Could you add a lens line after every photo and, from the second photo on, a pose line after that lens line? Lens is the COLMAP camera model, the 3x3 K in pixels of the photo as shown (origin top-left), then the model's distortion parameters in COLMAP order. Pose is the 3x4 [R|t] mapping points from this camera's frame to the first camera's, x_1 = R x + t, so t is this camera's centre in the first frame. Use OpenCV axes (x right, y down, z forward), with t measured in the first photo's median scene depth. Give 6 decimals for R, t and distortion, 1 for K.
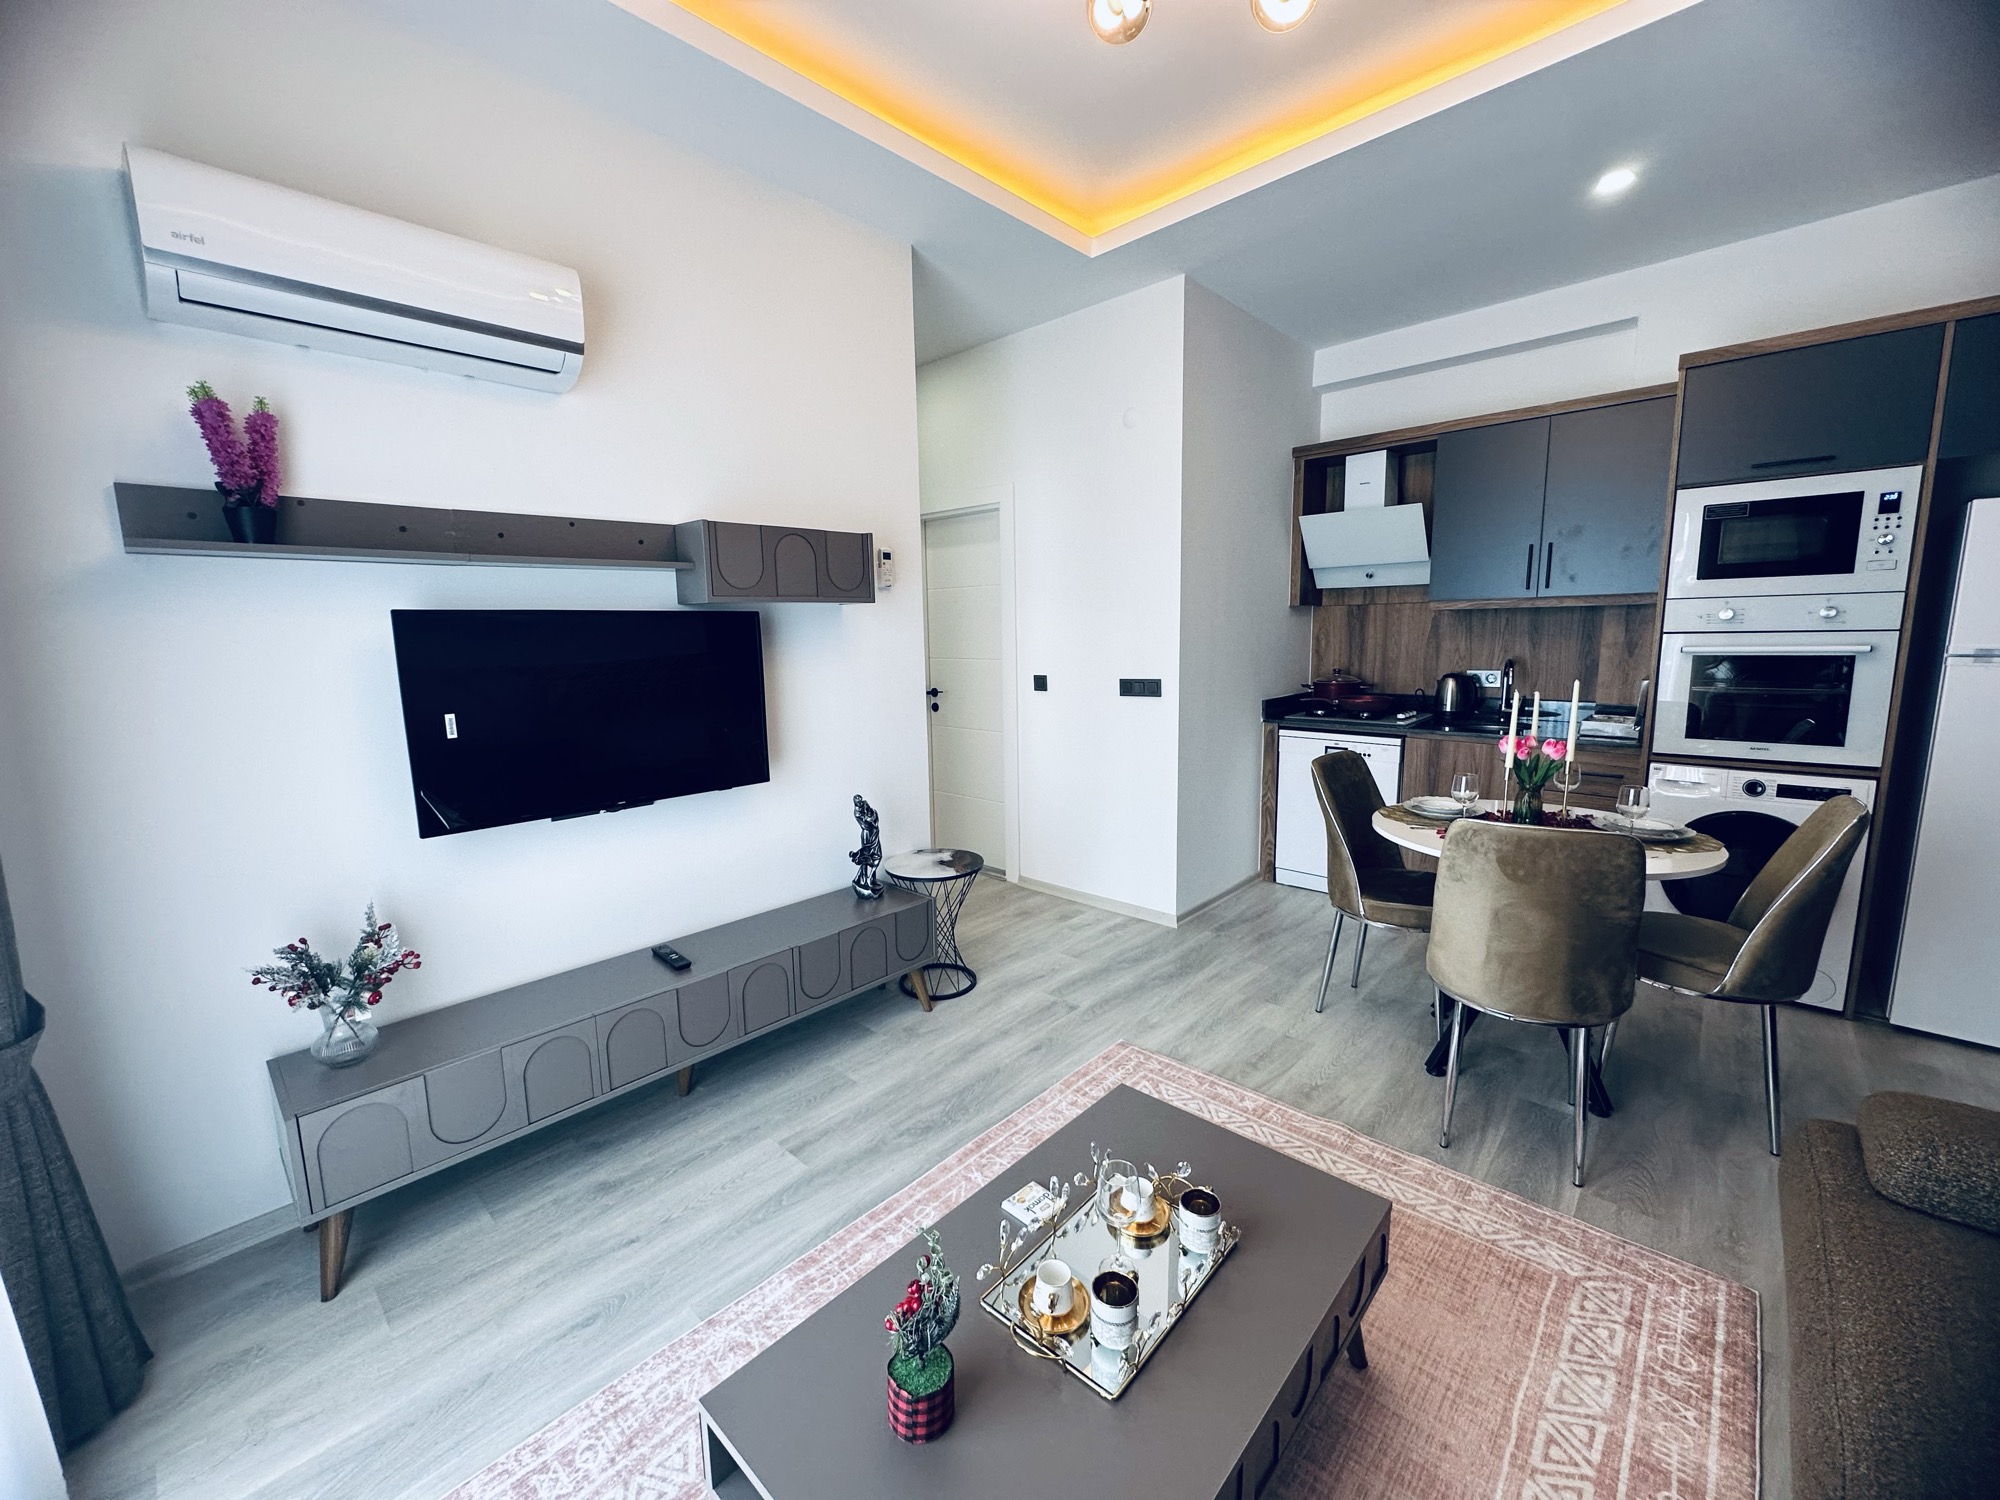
lens RADIAL K [[799.0, 0, 1000.8], [0, 799.0, 747.5], [0, 0, 1]] dist [-0.003854, 0.001075]
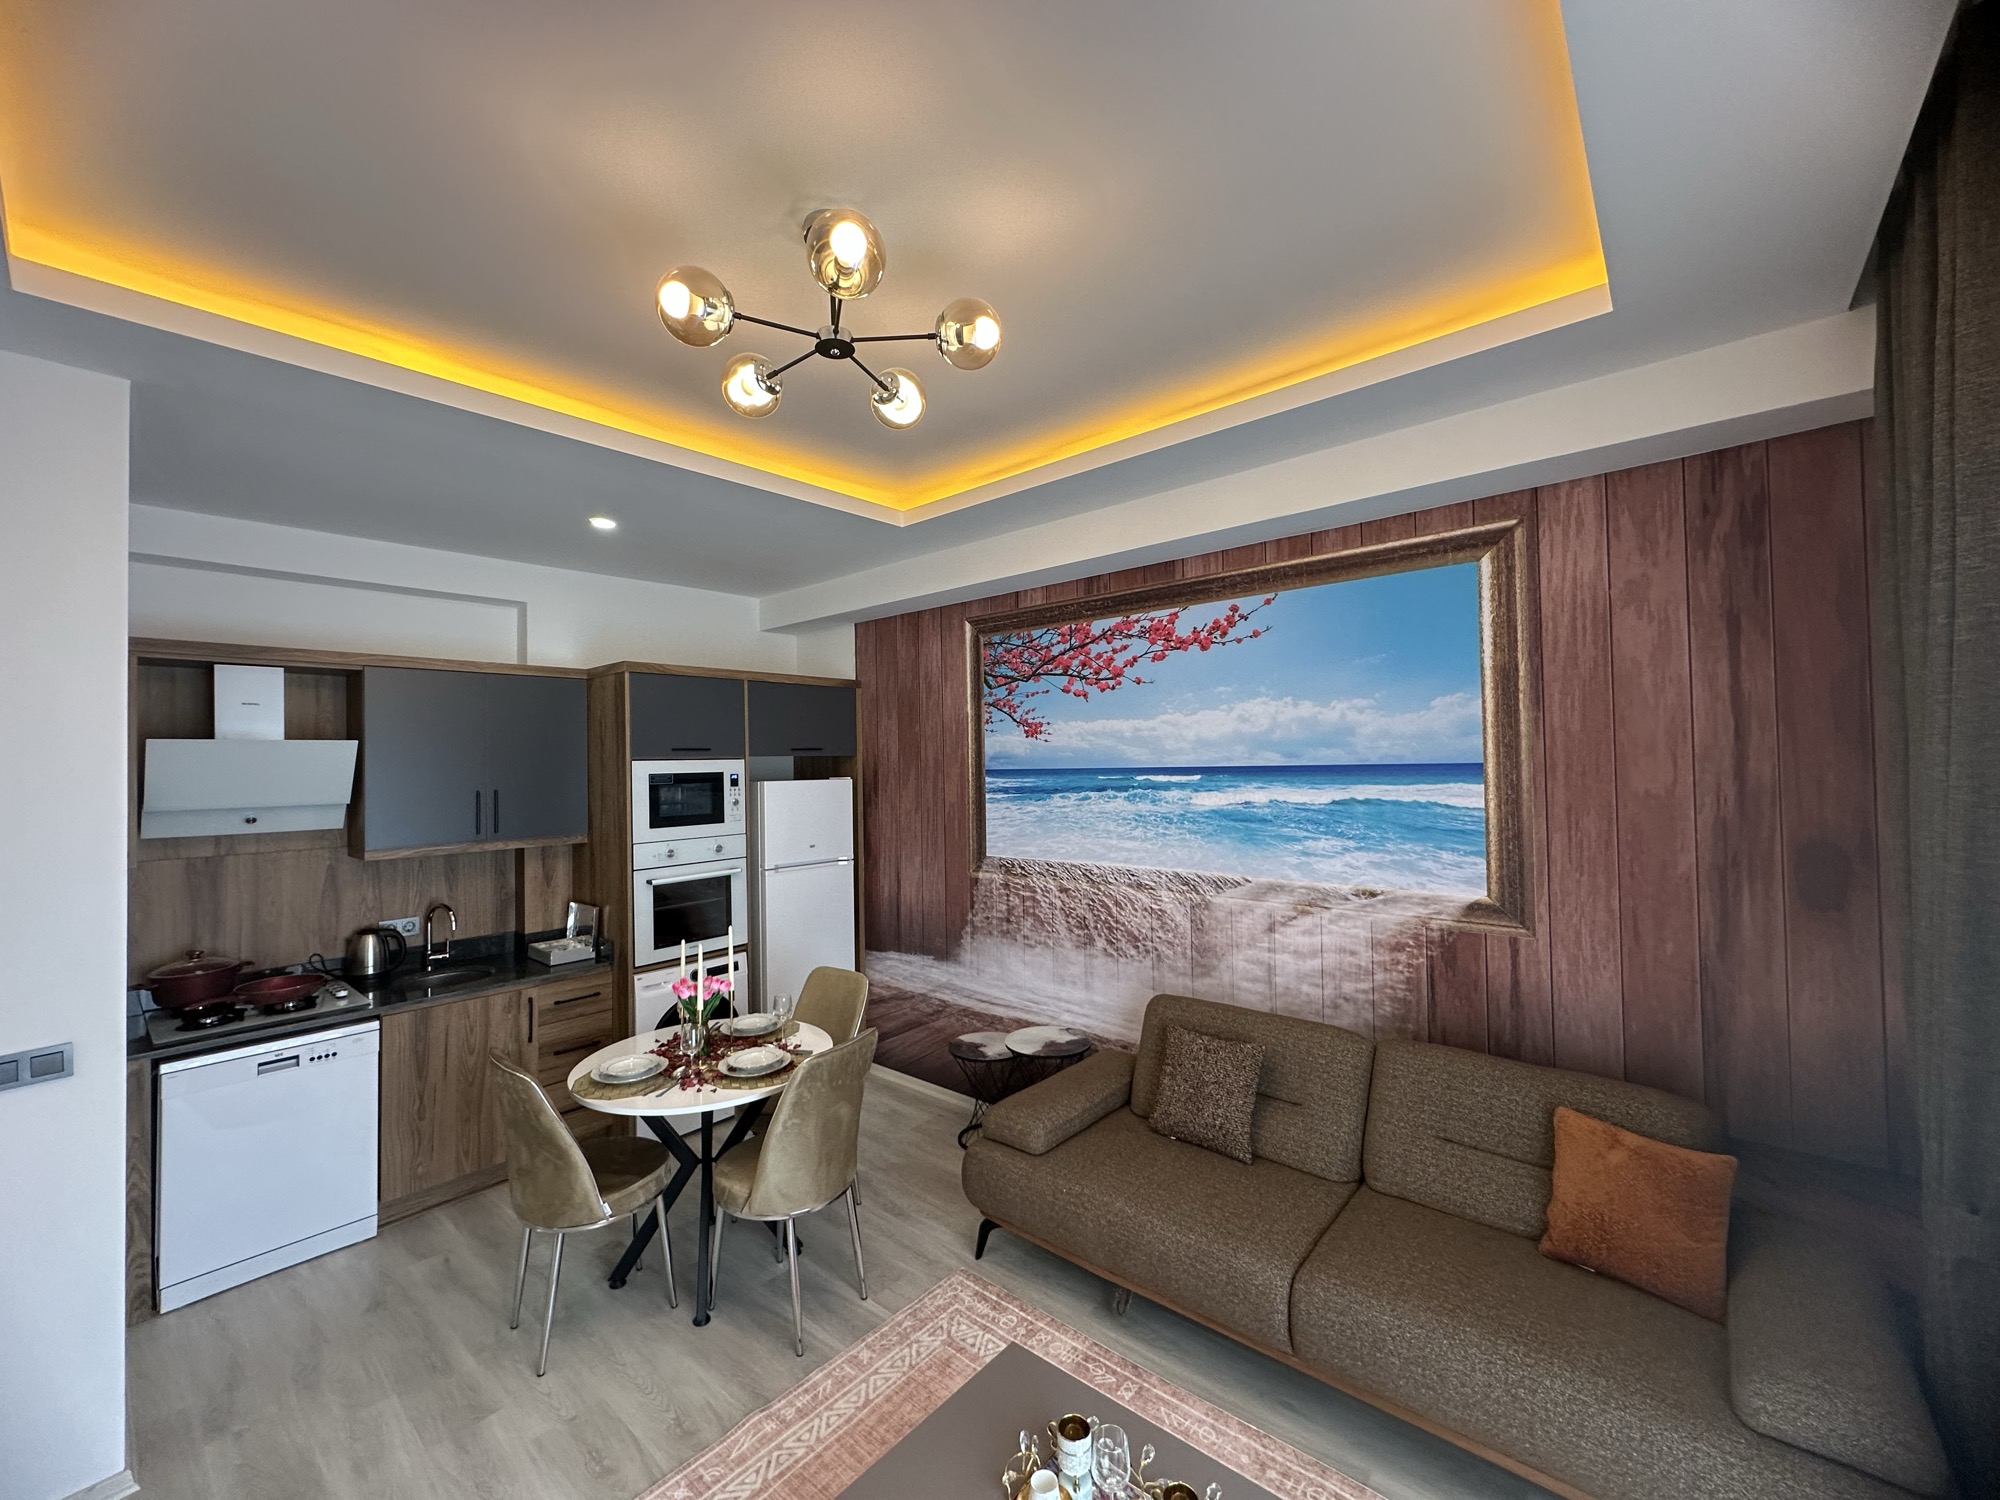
lens RADIAL K [[799.0, 0, 1000.8], [0, 799.0, 747.5], [0, 0, 1]] dist [-0.003854, 0.001075]
pose [[-0.034340, 0.040792, 0.998577, -0.458030], [0.169214, 0.984978, -0.034418, -0.195050], [-0.984981, 0.167791, -0.040727, 0.452049]]
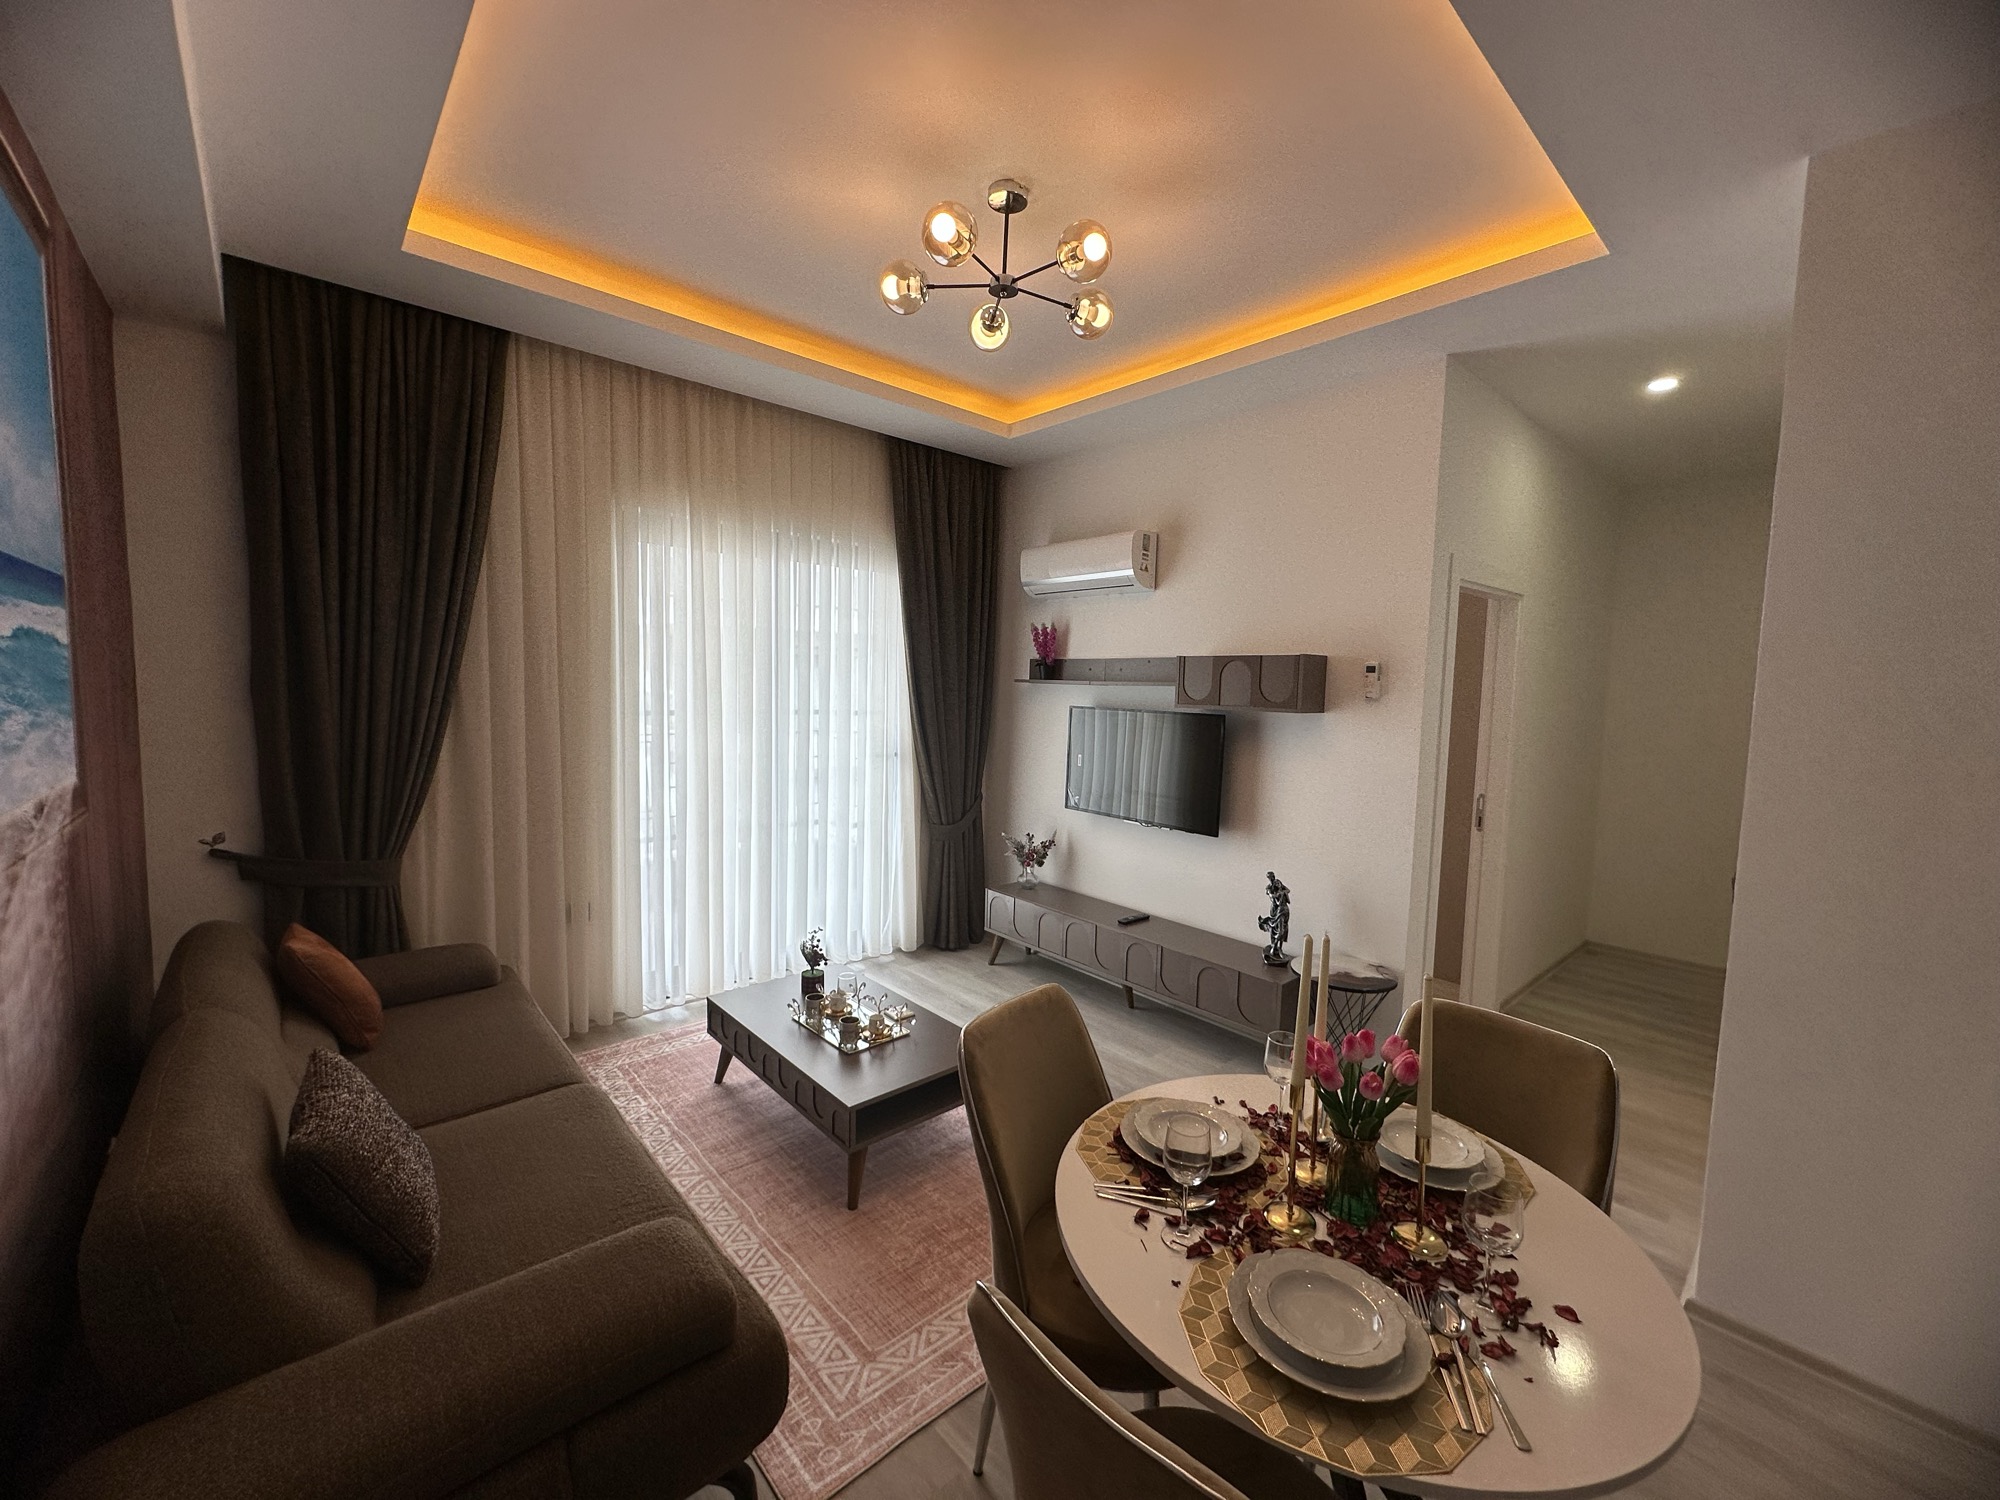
lens RADIAL K [[799.0, 0, 1000.8], [0, 799.0, 747.5], [0, 0, 1]] dist [-0.003854, 0.001075]
pose [[-0.100295, 0.094782, -0.990433, 0.978133], [-0.171576, 0.978892, 0.111052, -0.176709], [0.980052, 0.181073, -0.081915, 0.647456]]
